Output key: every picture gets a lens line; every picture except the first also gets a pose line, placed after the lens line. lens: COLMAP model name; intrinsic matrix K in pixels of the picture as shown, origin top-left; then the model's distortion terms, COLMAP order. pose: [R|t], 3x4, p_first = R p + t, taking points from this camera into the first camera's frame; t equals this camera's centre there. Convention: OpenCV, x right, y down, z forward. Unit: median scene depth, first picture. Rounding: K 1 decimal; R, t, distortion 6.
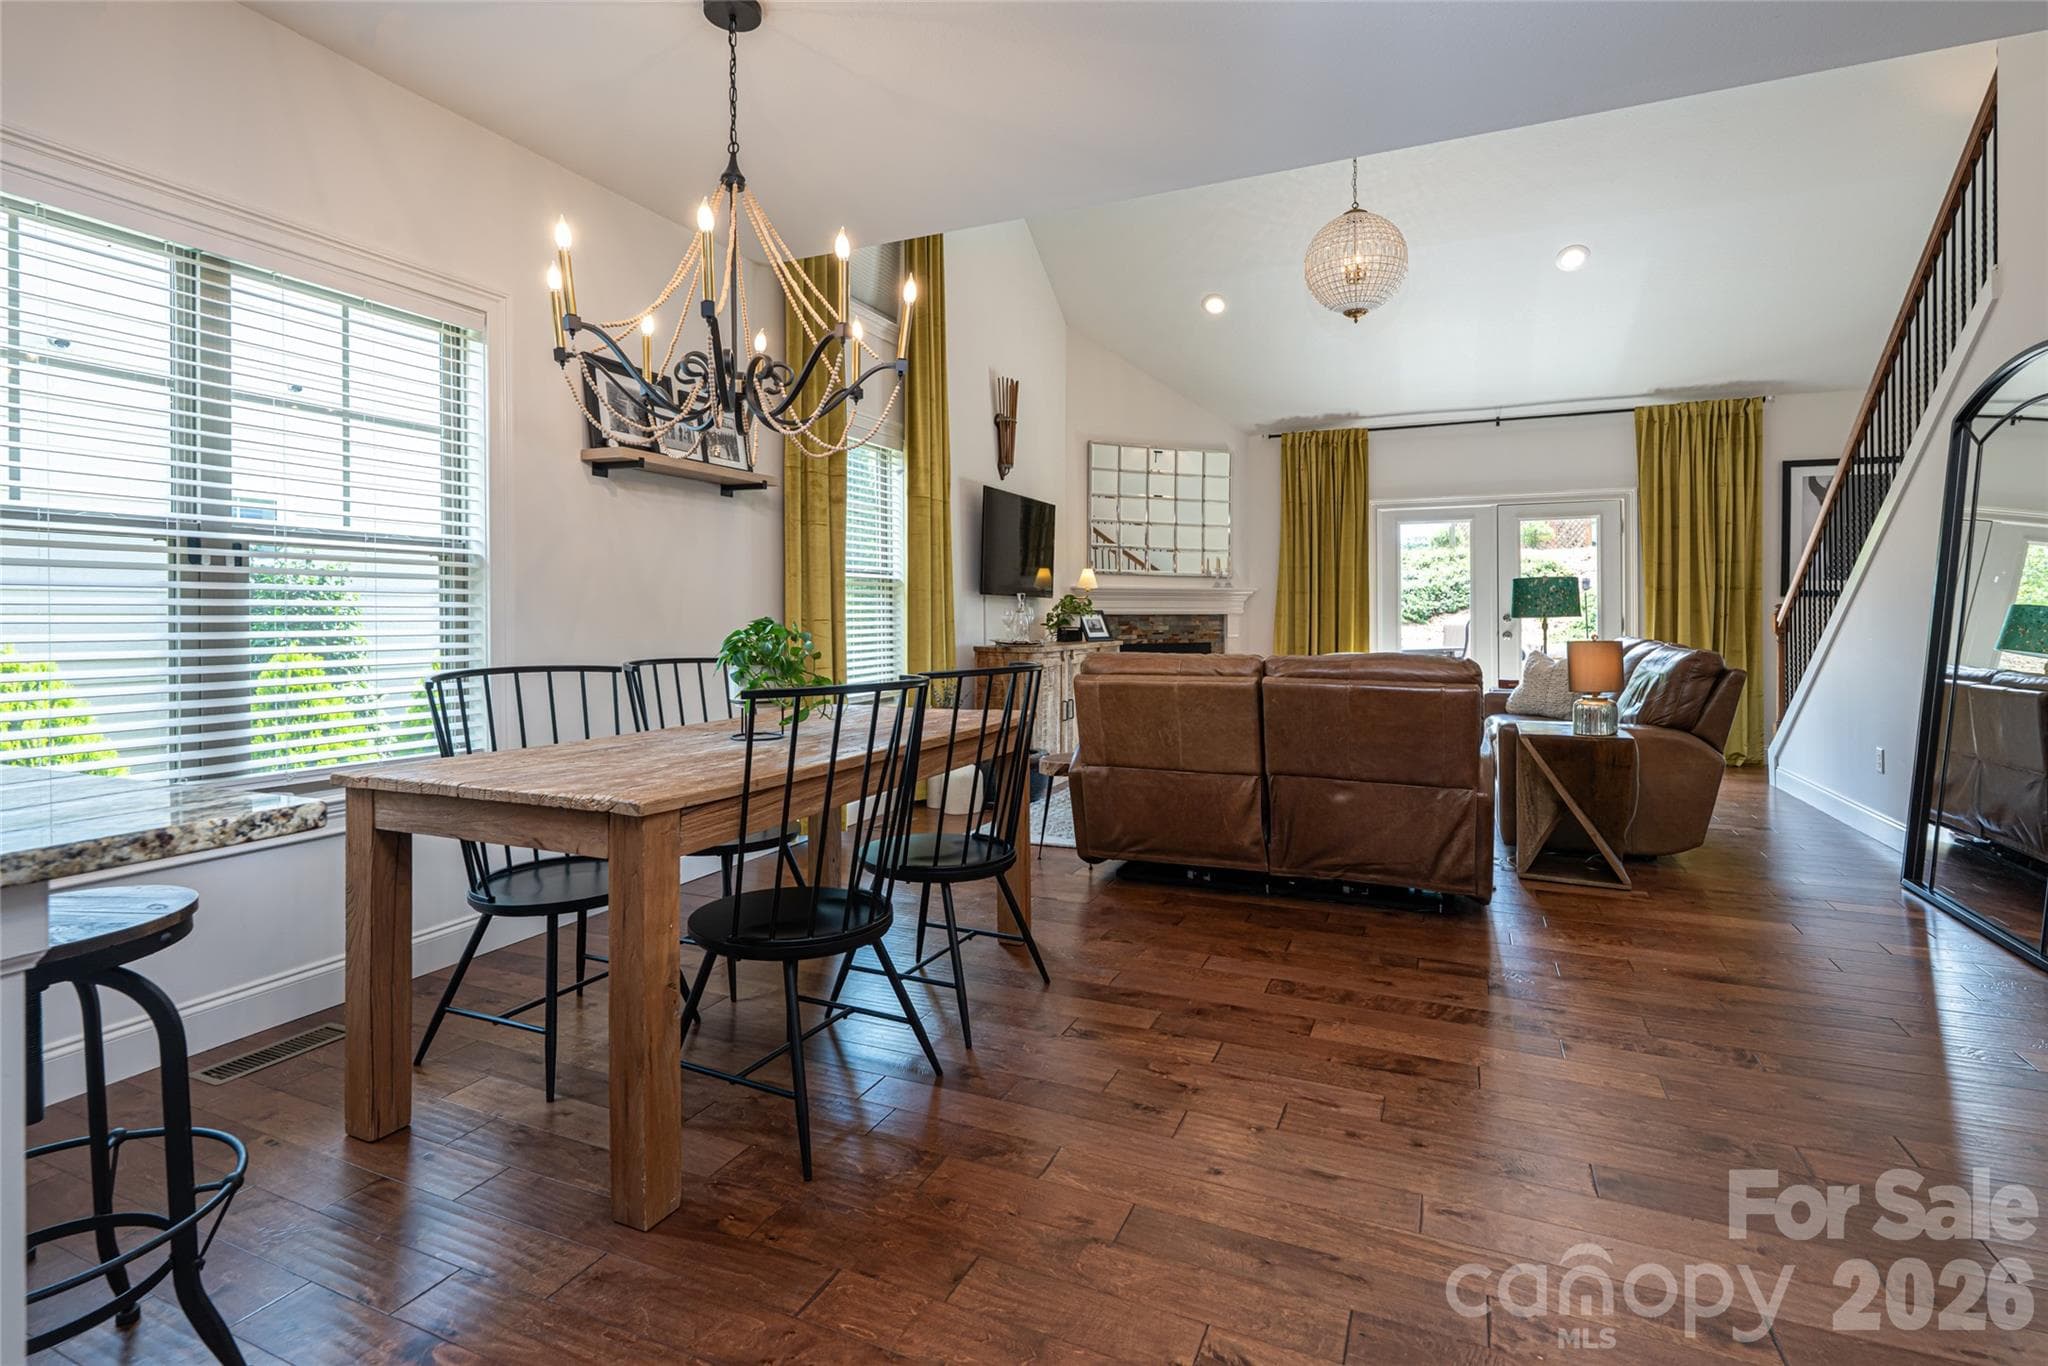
lens RADIAL K [[998.7, 0, 1016.8], [0, 998.7, 598.4], [0, 0, 1]] dist [0.001814, 0.000247]
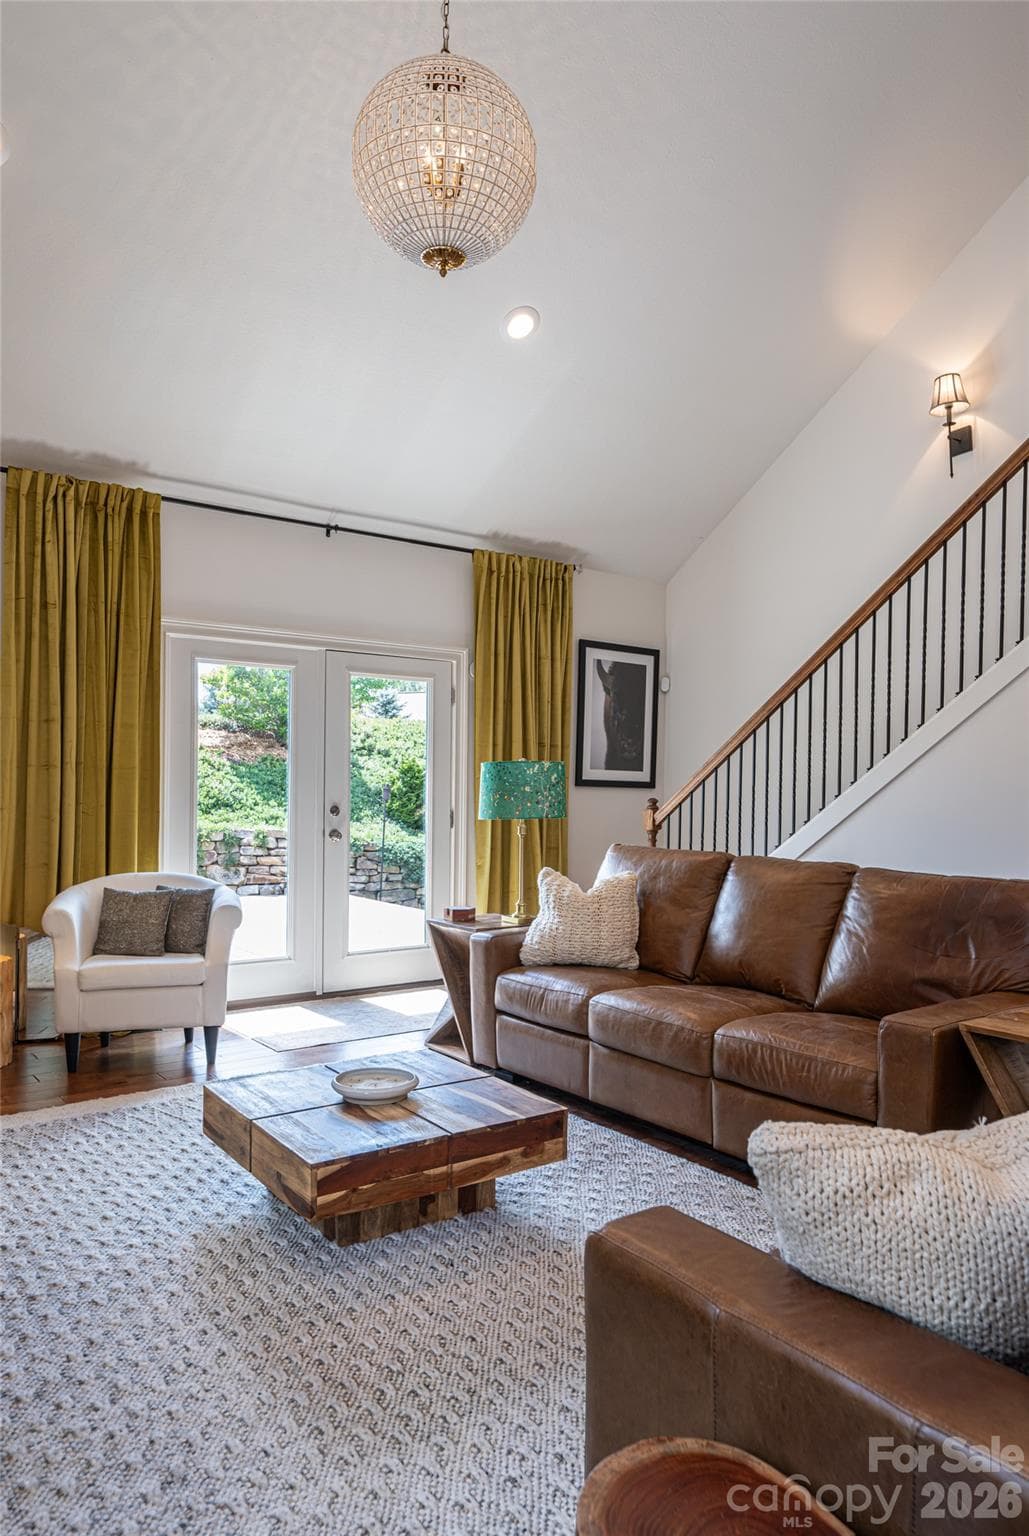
lens RADIAL K [[1063.0, 0, 514.5], [0, 1063.0, 768.0], [0, 0, 1]] dist [0.000425, -0.001819]
pose [[0.482030, 0.023978, 0.875826, -0.110602], [-0.025224, 0.999591, -0.013484, -0.003811], [-0.875791, -0.015593, 0.482438, 0.550706]]
